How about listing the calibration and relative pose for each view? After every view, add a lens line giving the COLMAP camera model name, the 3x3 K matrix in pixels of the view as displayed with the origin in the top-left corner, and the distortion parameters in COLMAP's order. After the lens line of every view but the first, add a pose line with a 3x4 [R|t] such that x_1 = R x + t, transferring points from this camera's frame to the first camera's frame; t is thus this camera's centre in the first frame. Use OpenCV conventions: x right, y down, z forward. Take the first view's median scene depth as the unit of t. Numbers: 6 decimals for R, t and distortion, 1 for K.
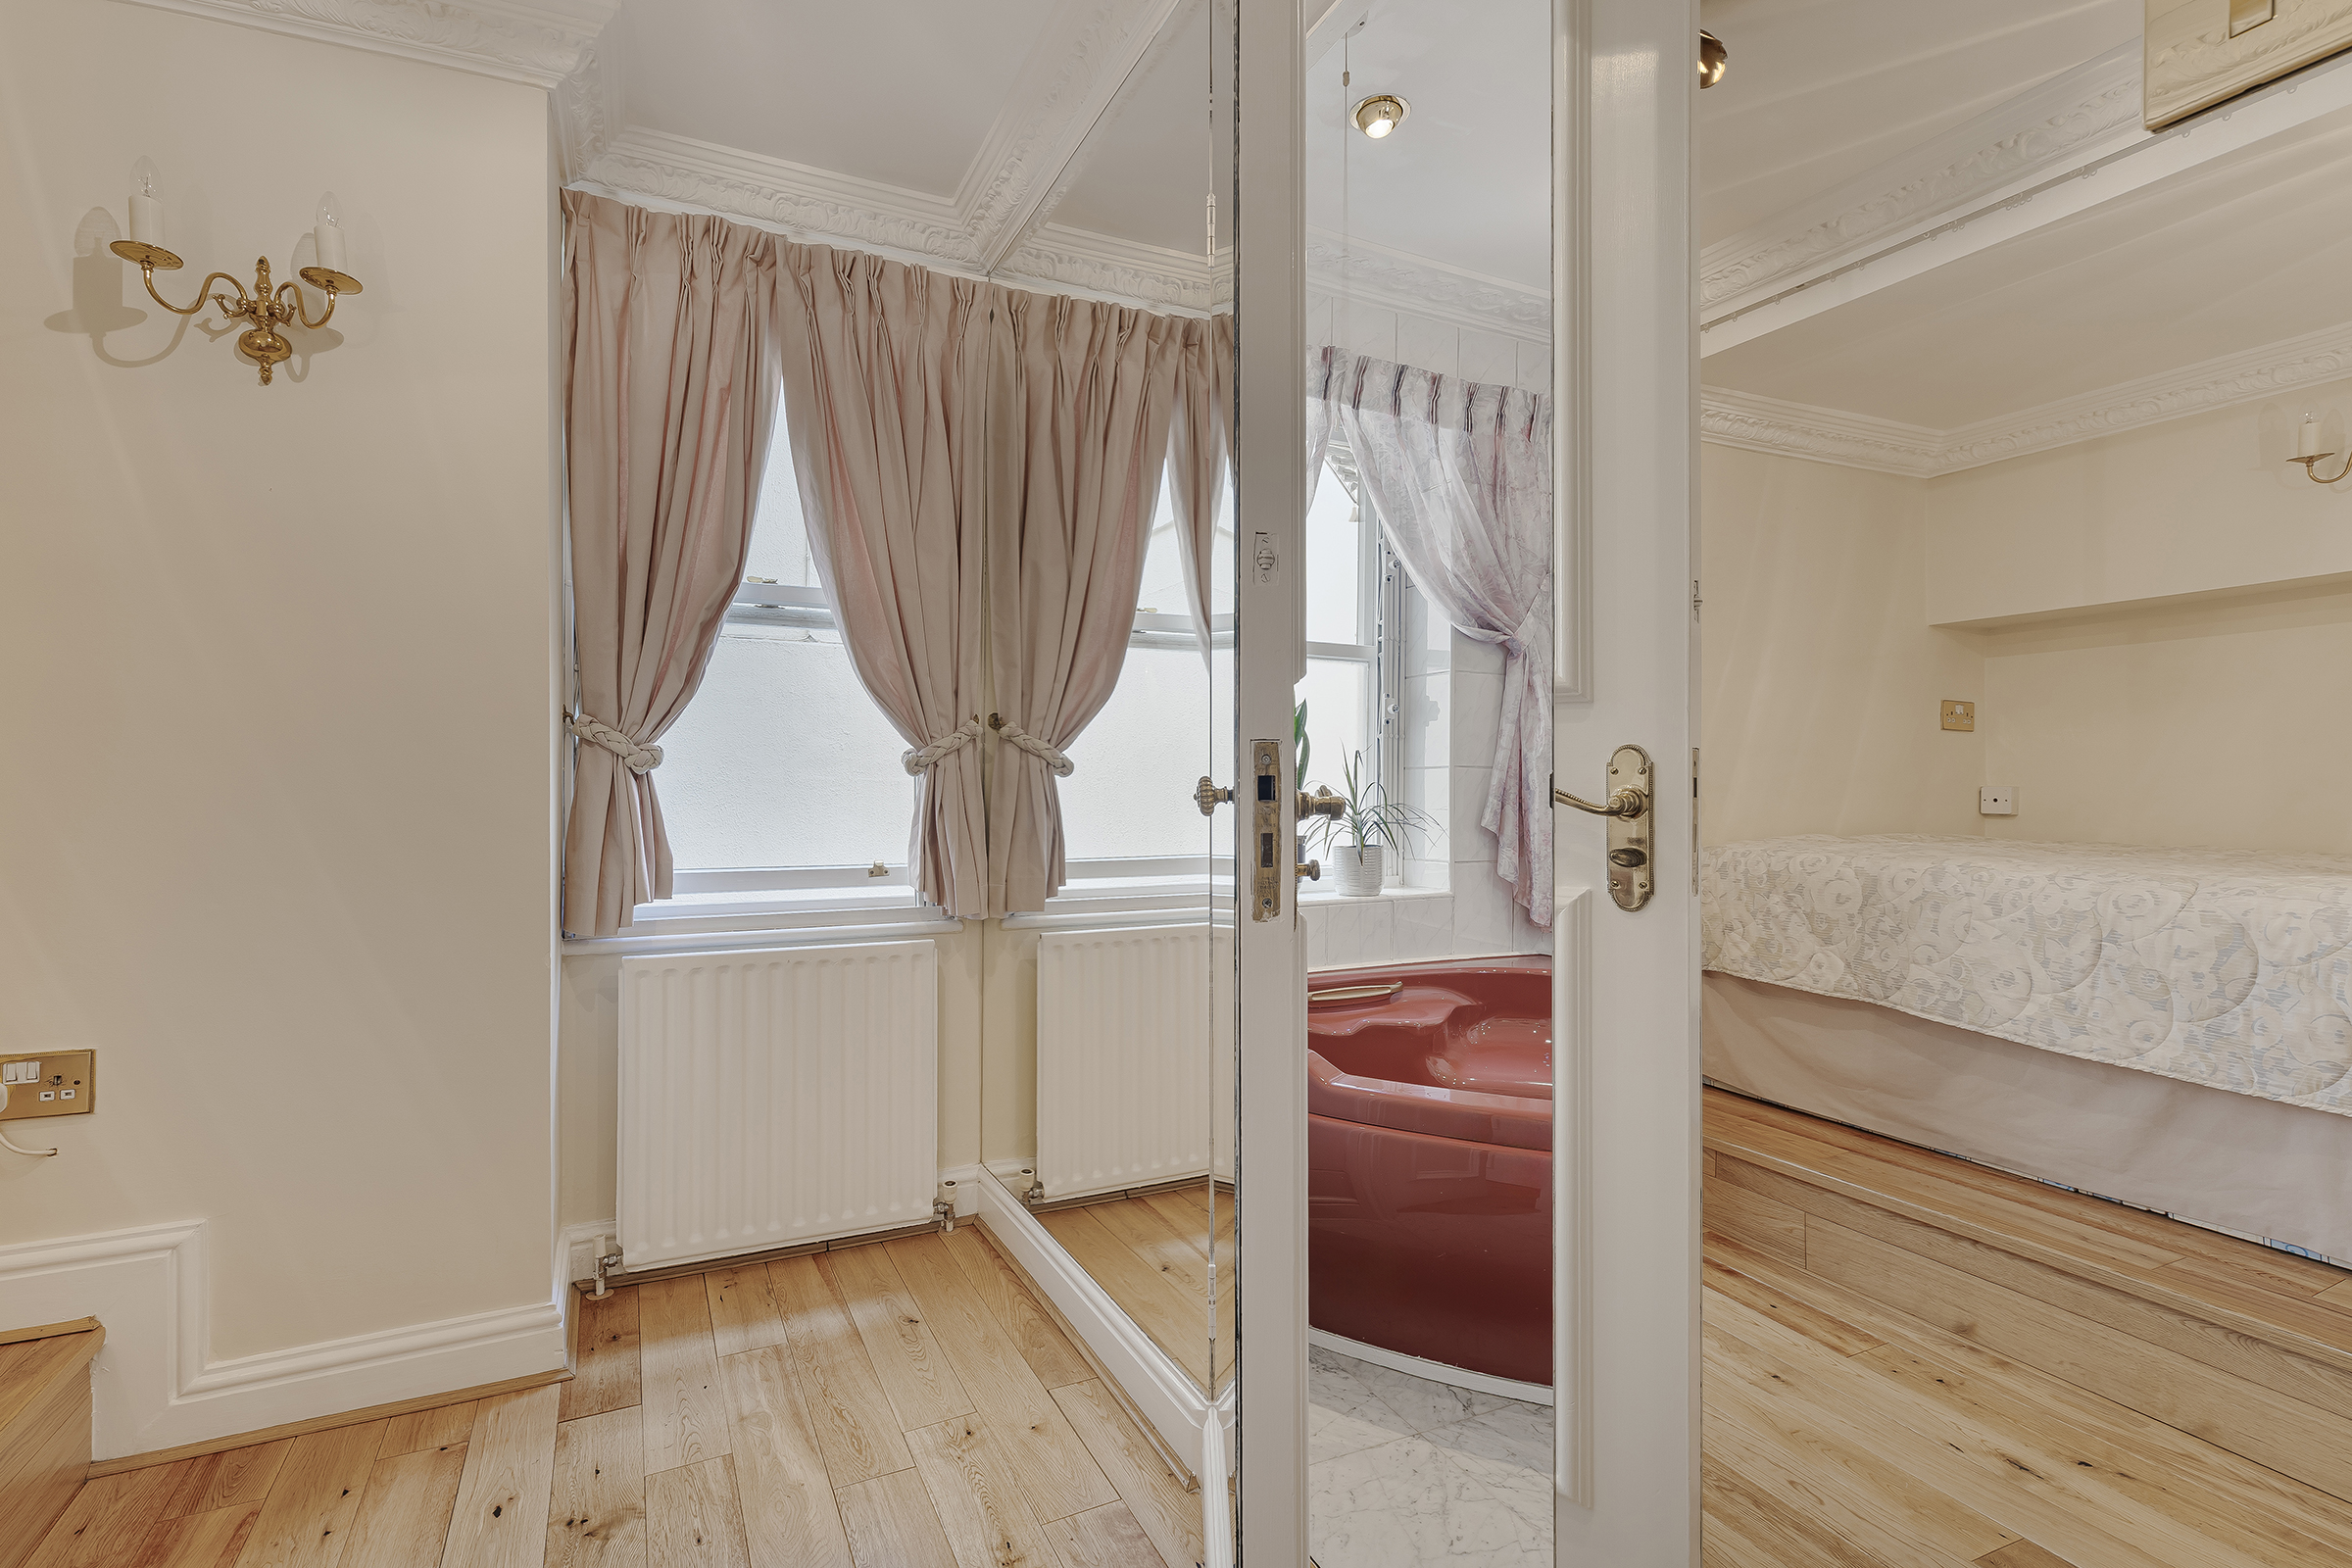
lens RADIAL K [[1045.5, 0, 1176.0], [0, 1045.5, 784.0], [0, 0, 1]] dist [0.000422, -0.000422]
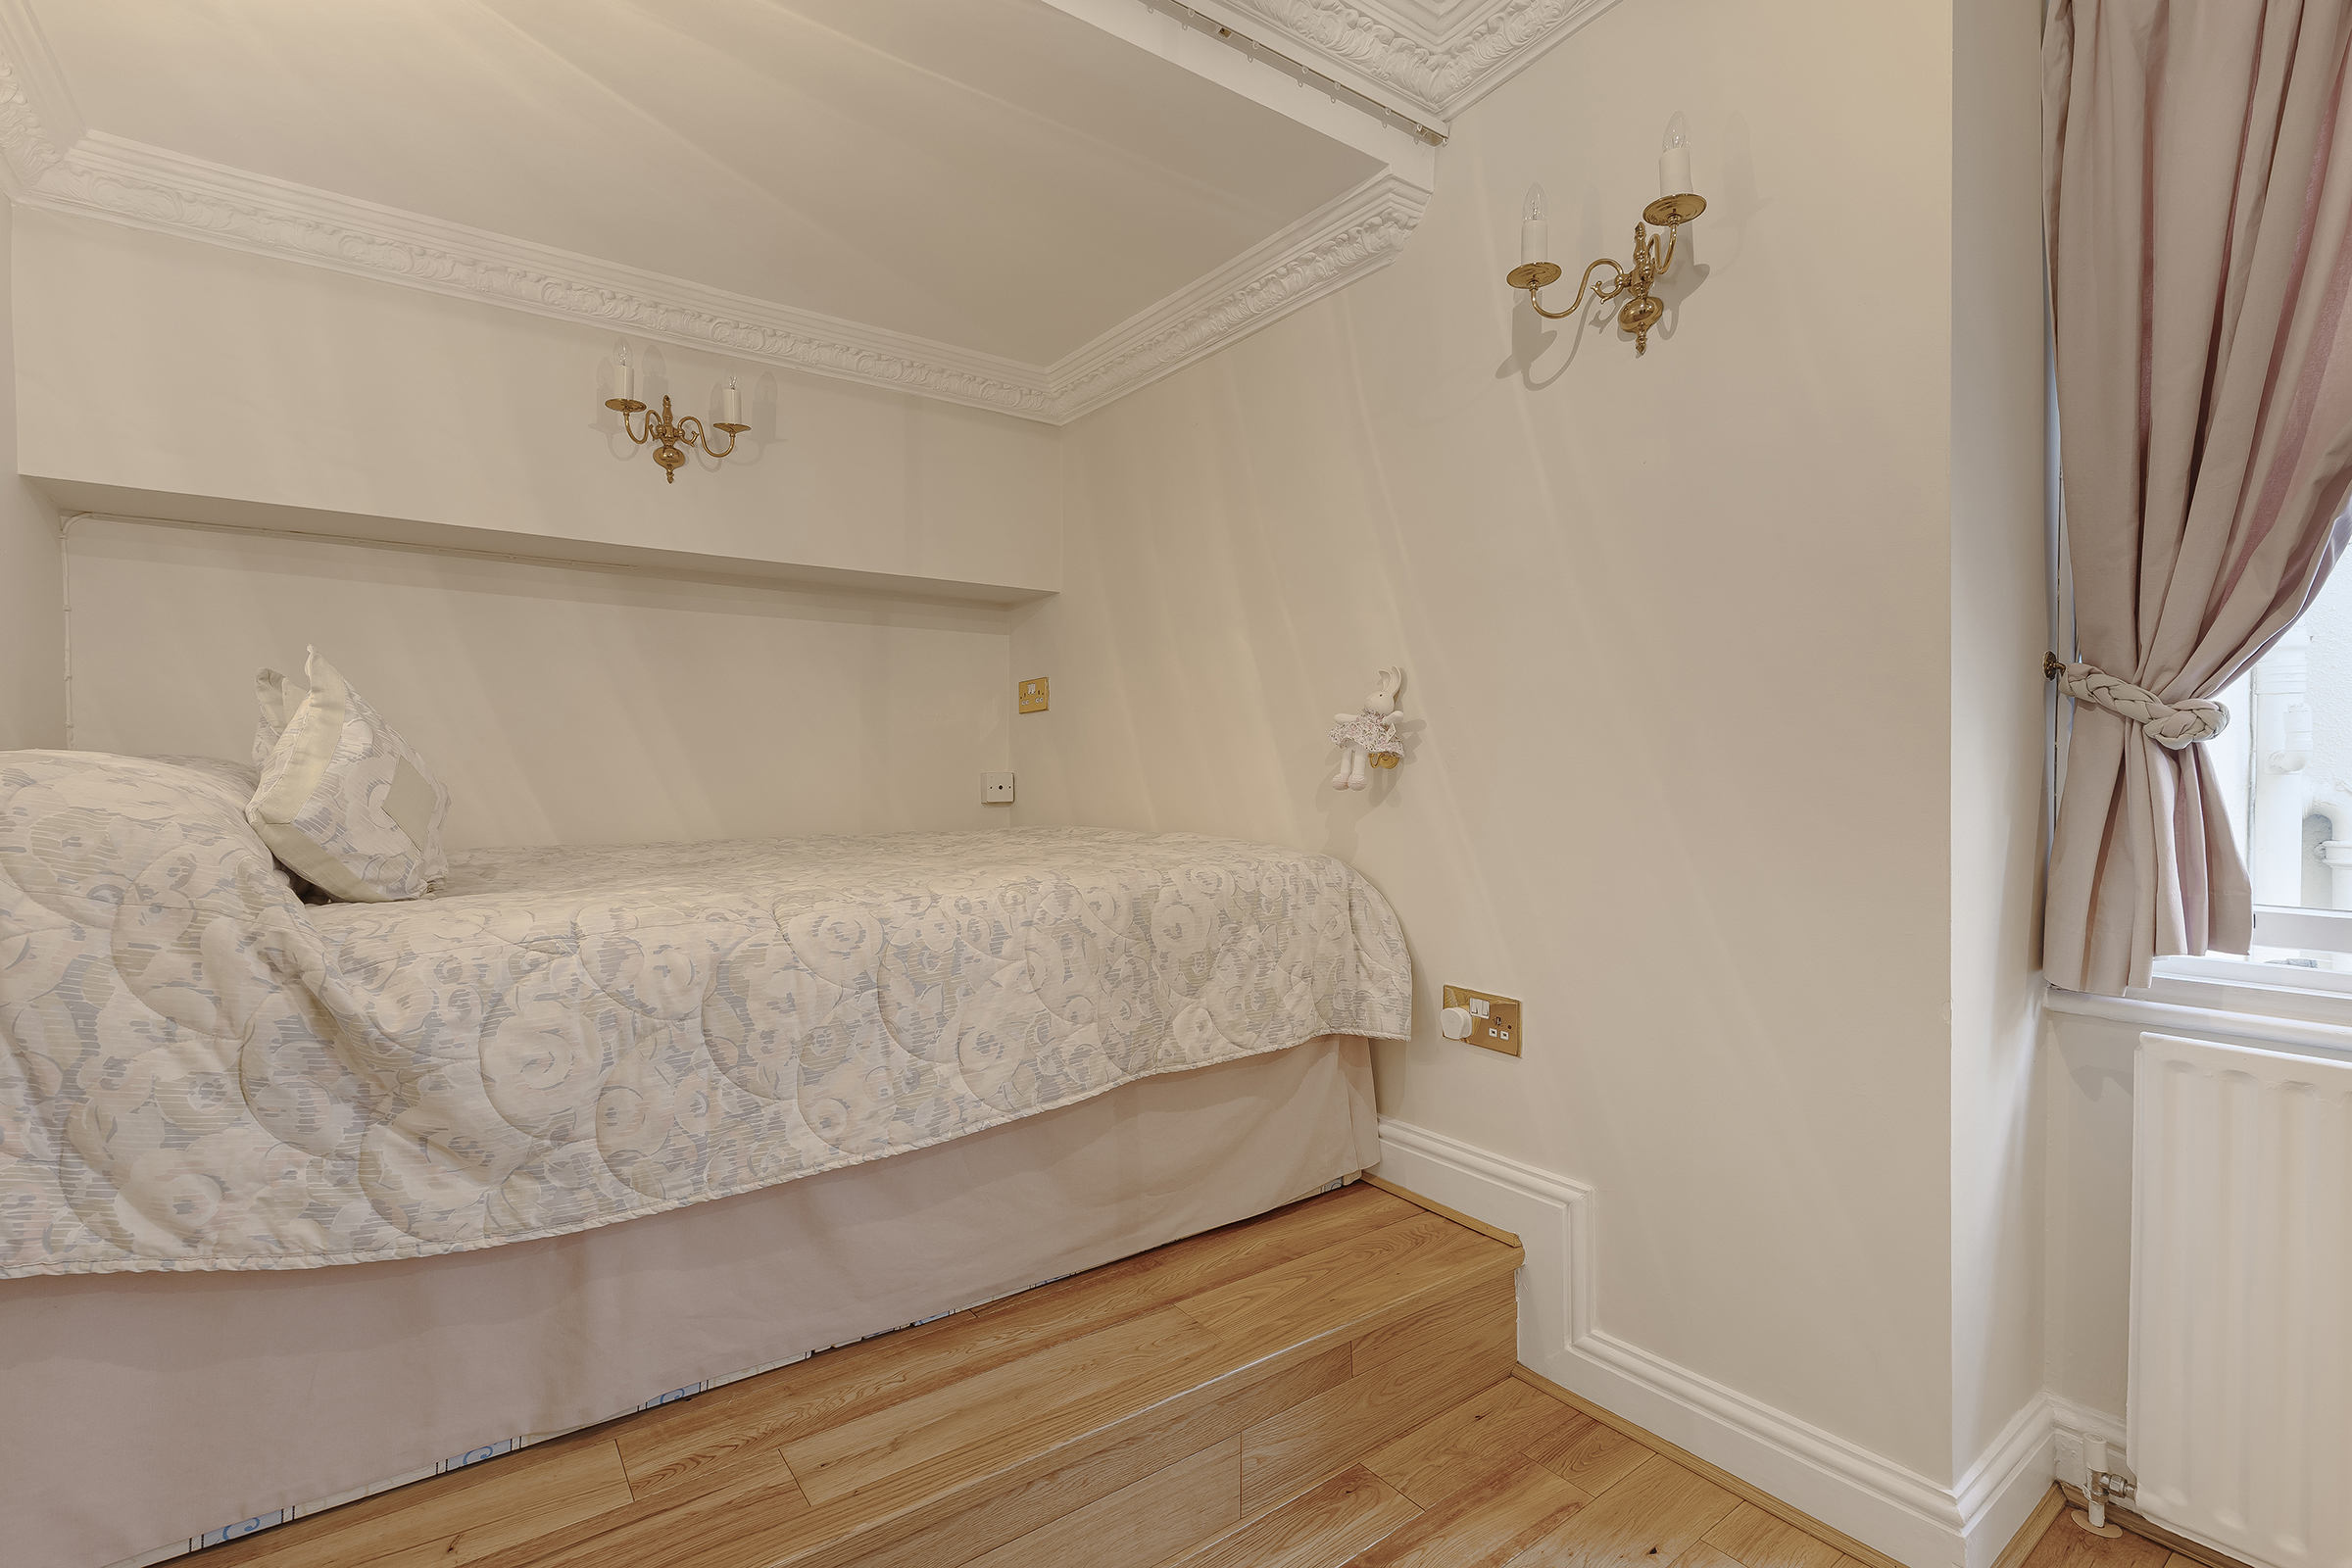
lens RADIAL K [[1045.5, 0, 1176.0], [0, 1045.5, 784.0], [0, 0, 1]] dist [0.000422, -0.000422]
pose [[0.152044, 0.011605, -0.988306, 0.024969], [0.004678, 0.999911, 0.012461, 0.001564], [0.988363, -0.006518, 0.151976, 0.416151]]
